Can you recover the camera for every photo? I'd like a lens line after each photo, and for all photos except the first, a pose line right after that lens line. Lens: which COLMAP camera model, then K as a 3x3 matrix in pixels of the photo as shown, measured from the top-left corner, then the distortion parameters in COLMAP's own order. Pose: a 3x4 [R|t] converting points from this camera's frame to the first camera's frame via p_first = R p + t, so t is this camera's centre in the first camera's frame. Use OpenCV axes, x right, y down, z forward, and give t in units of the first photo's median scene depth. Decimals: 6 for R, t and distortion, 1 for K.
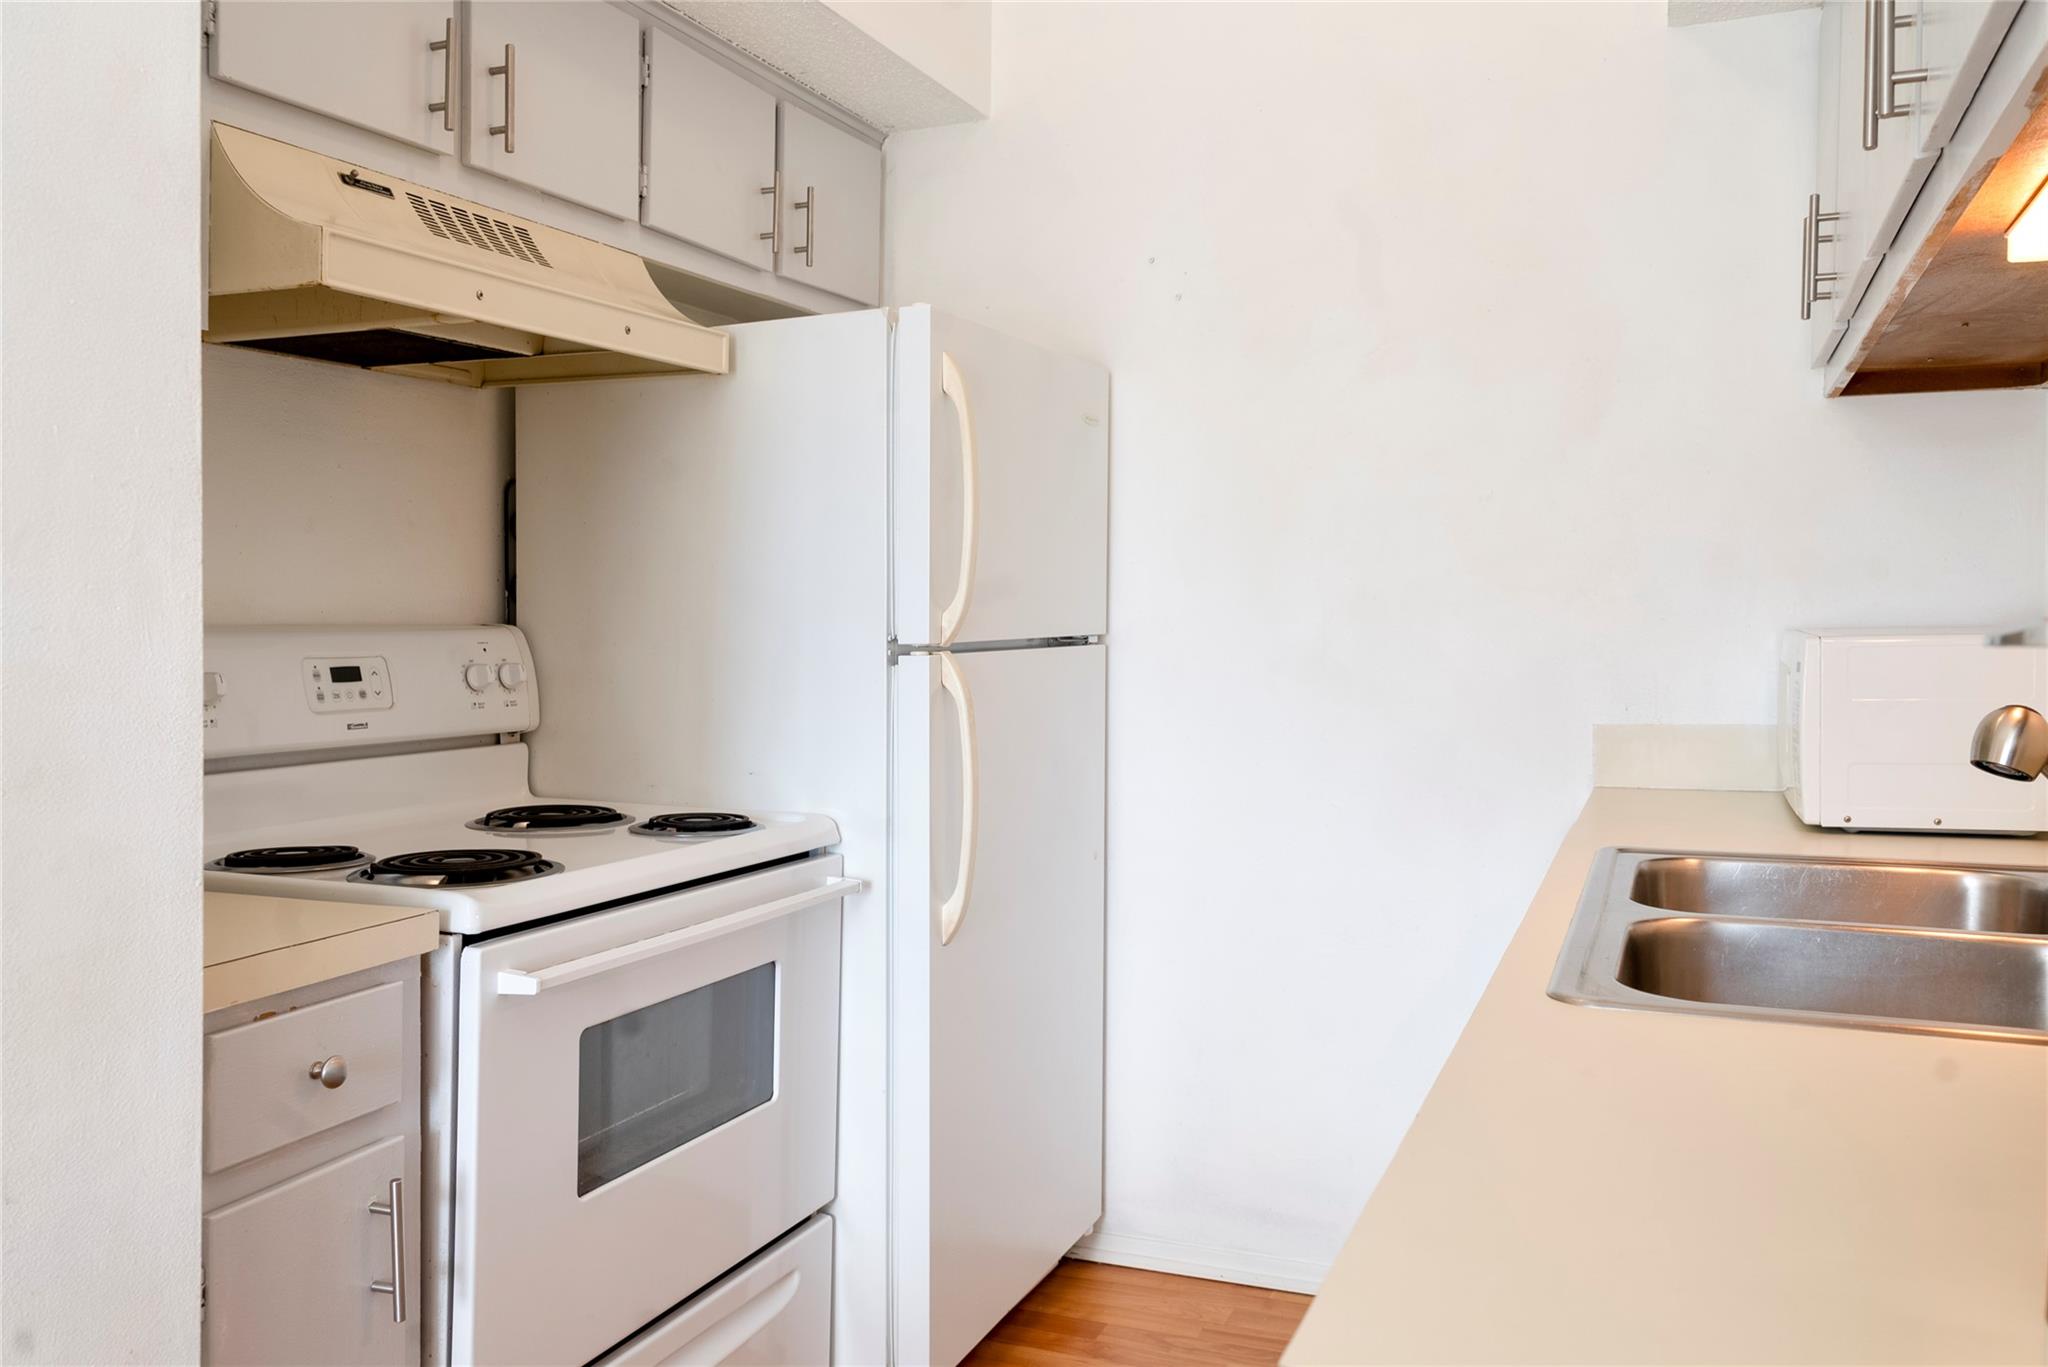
lens RADIAL K [[1661.3, 0, 1024.0], [0, 1661.3, 683.5], [0, 0, 1]] dist [0.004684, 0.000415]
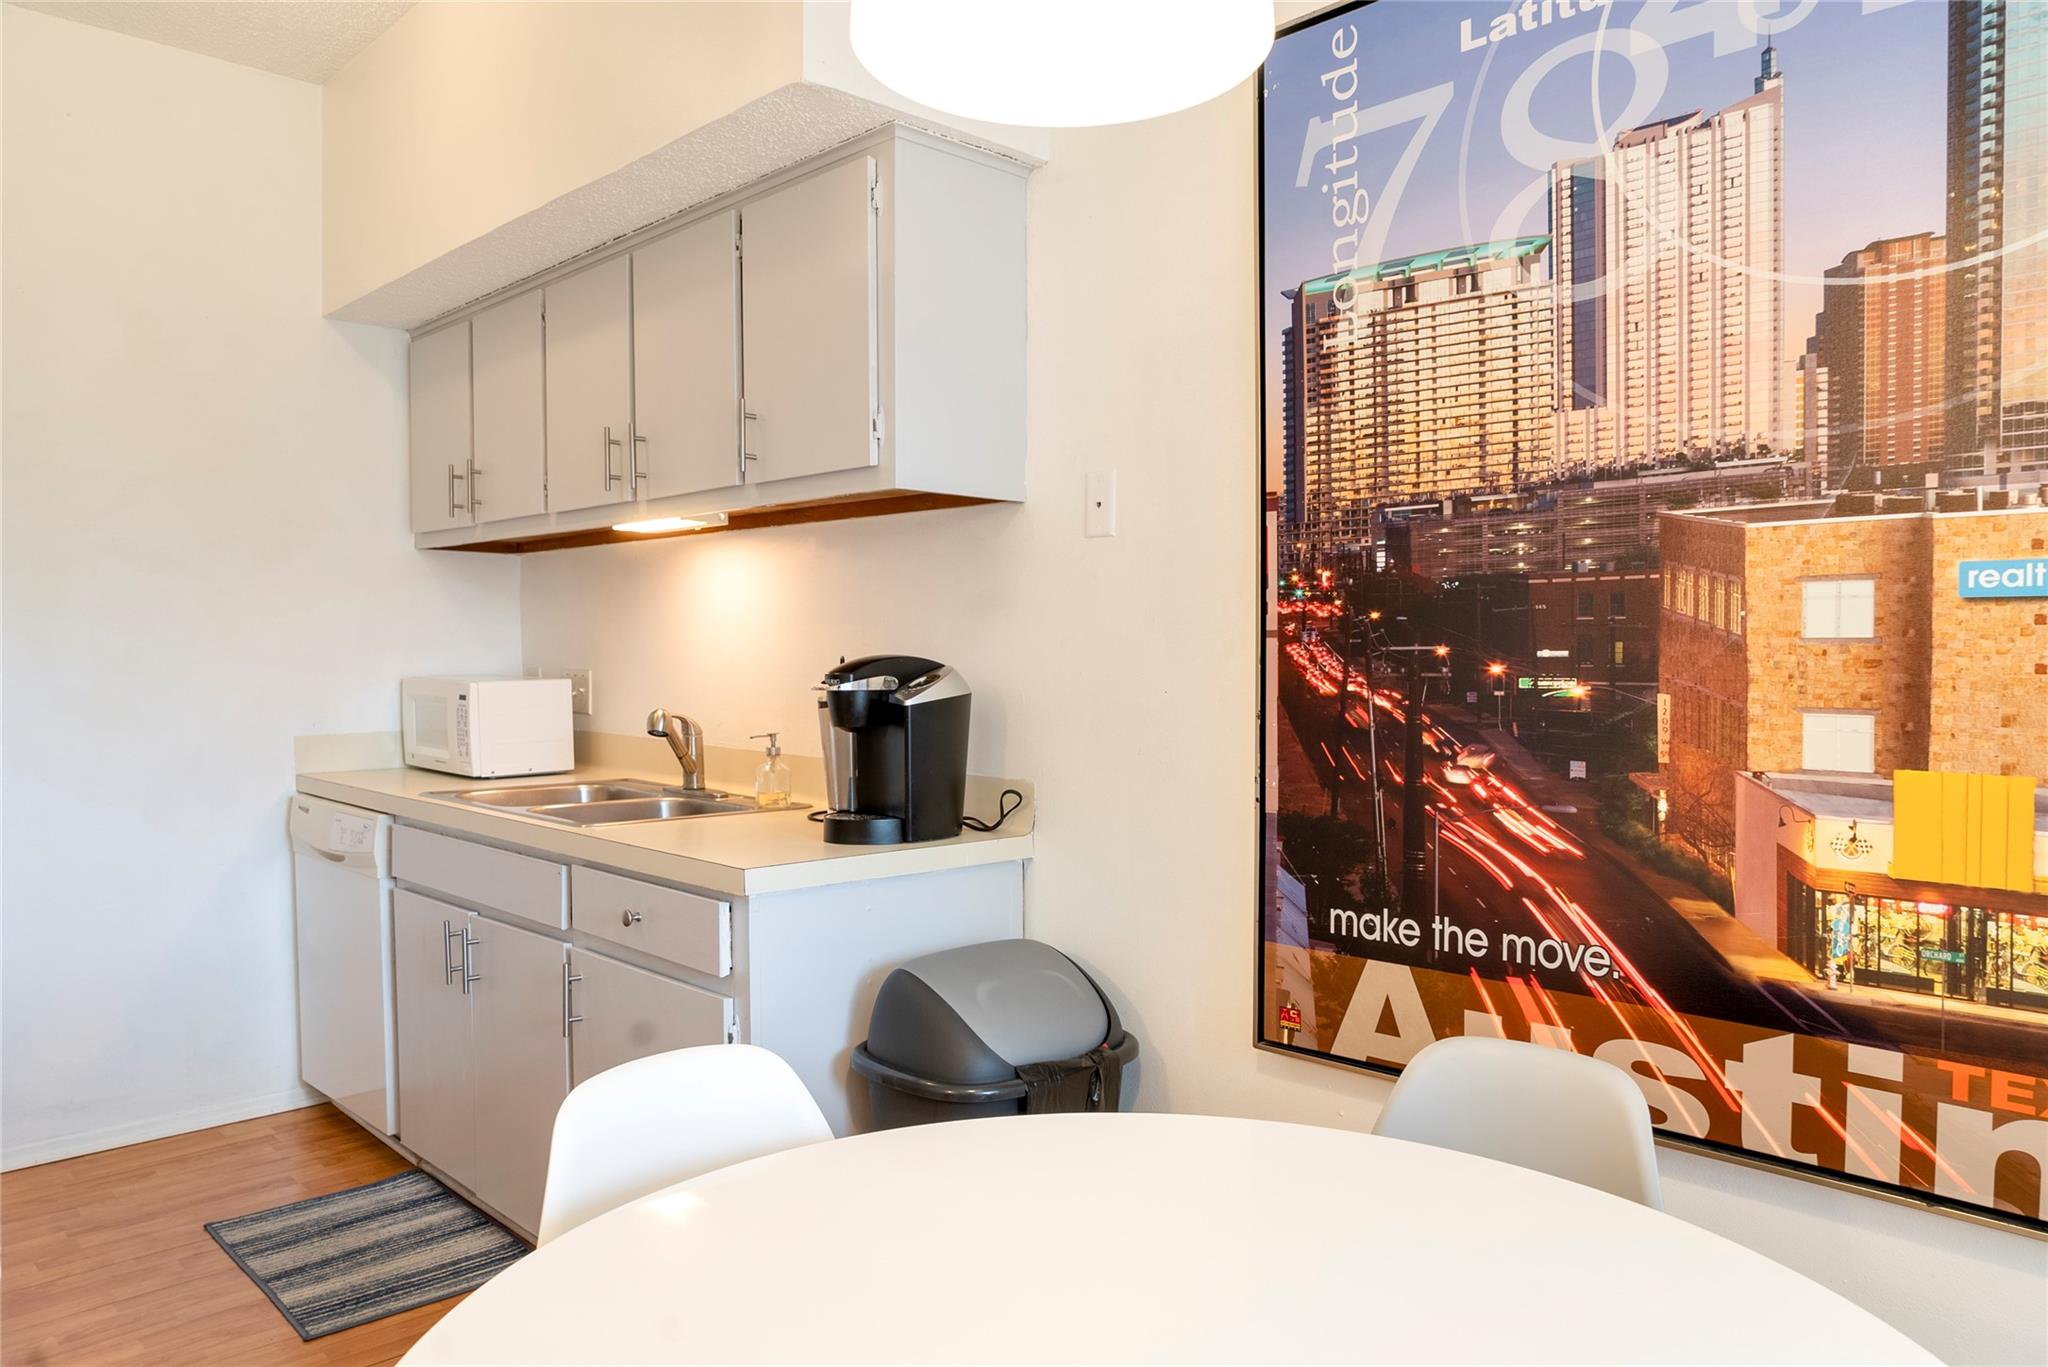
lens RADIAL K [[1347.2, 0, 1024.0], [0, 1347.2, 683.5], [0, 0, 1]] dist [-0.000471, -0.000651]
pose [[0.386016, -0.017216, 0.922332, -0.711771], [0.030538, 0.999516, 0.005876, -0.015109], [-0.921987, 0.025898, 0.386355, -0.212152]]
